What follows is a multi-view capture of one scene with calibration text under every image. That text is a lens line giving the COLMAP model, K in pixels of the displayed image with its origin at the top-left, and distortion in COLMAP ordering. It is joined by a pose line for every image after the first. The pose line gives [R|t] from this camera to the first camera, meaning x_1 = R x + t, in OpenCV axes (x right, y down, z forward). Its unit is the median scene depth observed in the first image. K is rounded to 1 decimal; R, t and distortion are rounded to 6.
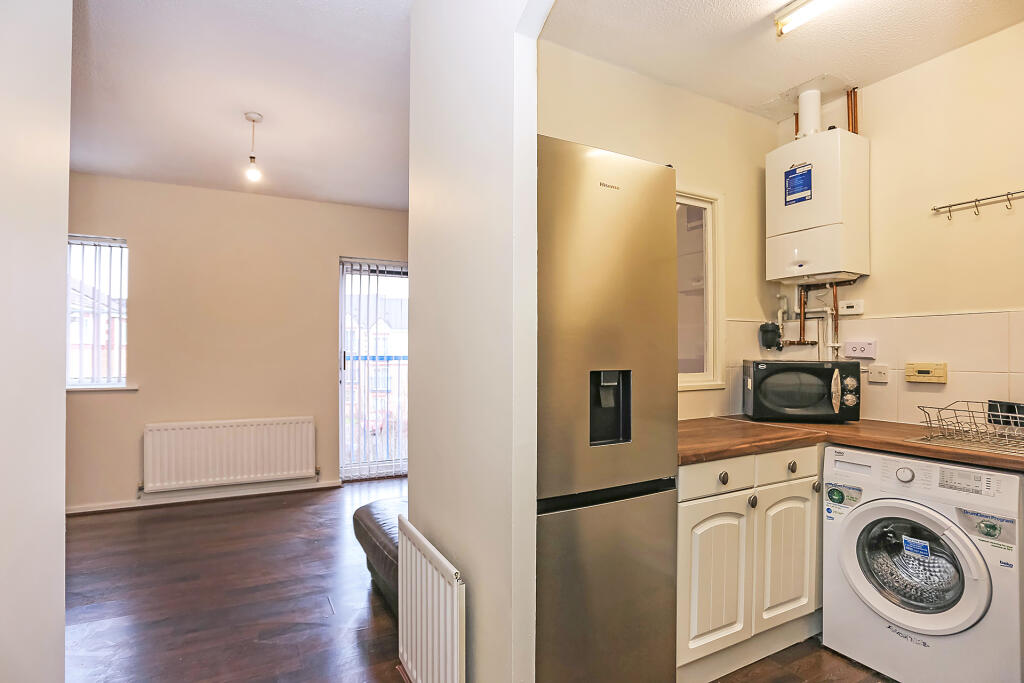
lens RADIAL K [[503.8, 0, 514.3], [0, 503.8, 345.2], [0, 0, 1]] dist [-0.046309, 0.021745]
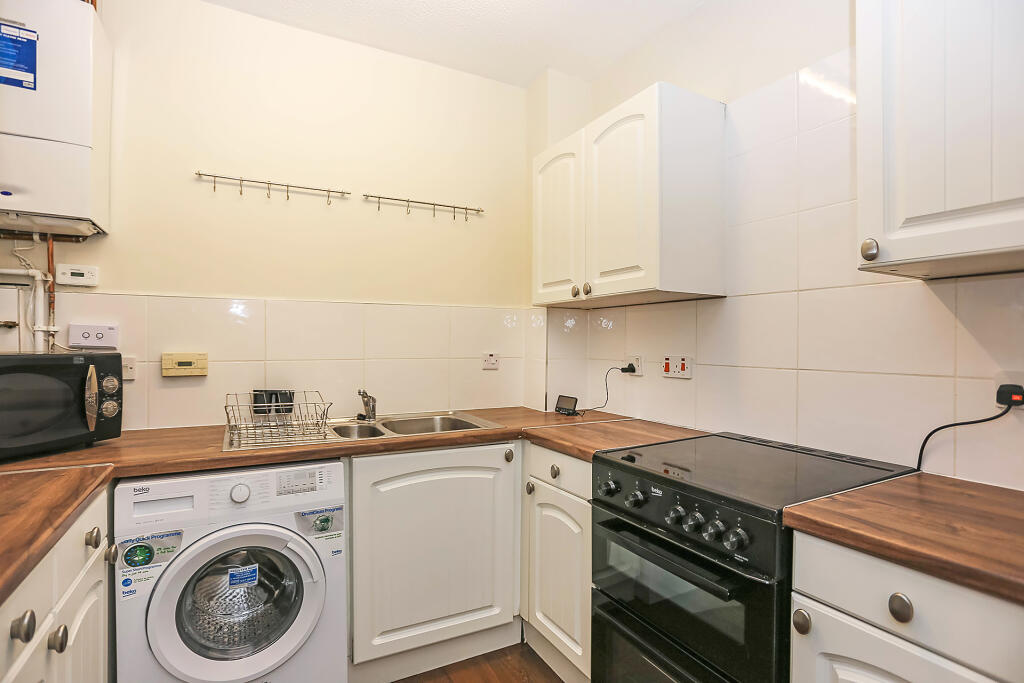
lens RADIAL K [[508.9, 0, 527.6], [0, 508.9, 342.1], [0, 0, 1]] dist [-0.056006, 0.031381]
pose [[0.014652, -0.001396, 0.999892, -0.007892], [-0.016695, 0.999859, 0.001641, 0.006744], [-0.999753, -0.016717, 0.014626, 0.406582]]
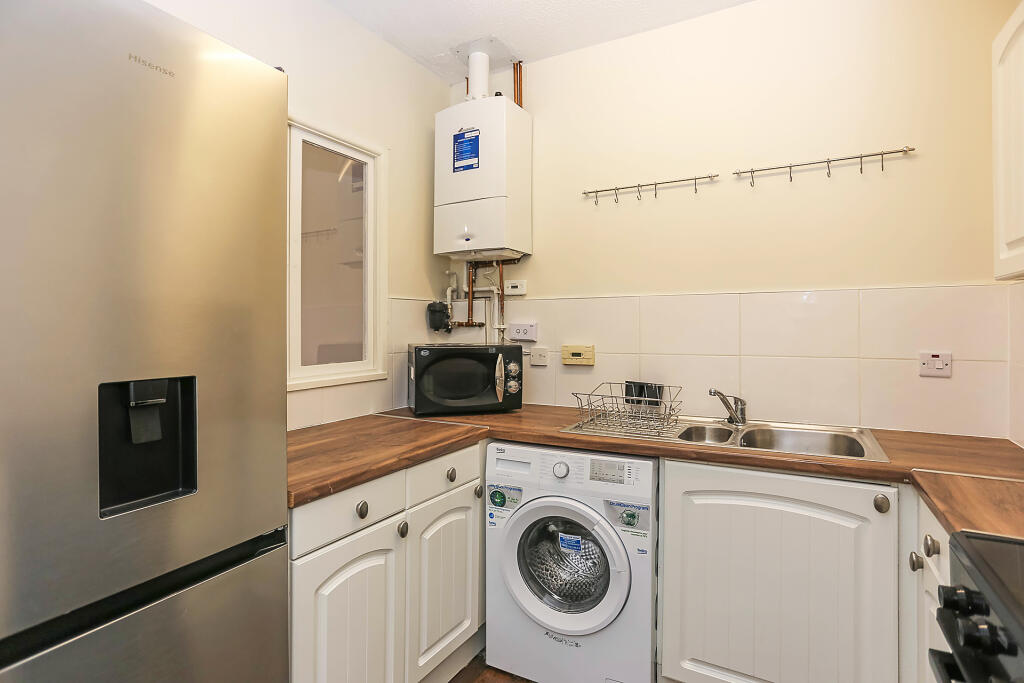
lens RADIAL K [[526.7, 0, 478.9], [0, 526.7, 320.4], [0, 0, 1]] dist [-0.065371, 0.029710]
pose [[0.871008, 0.003698, 0.491254, 0.135940], [-0.002067, 0.999990, -0.003863, -0.009776], [-0.491264, 0.002349, 0.871008, 0.170433]]
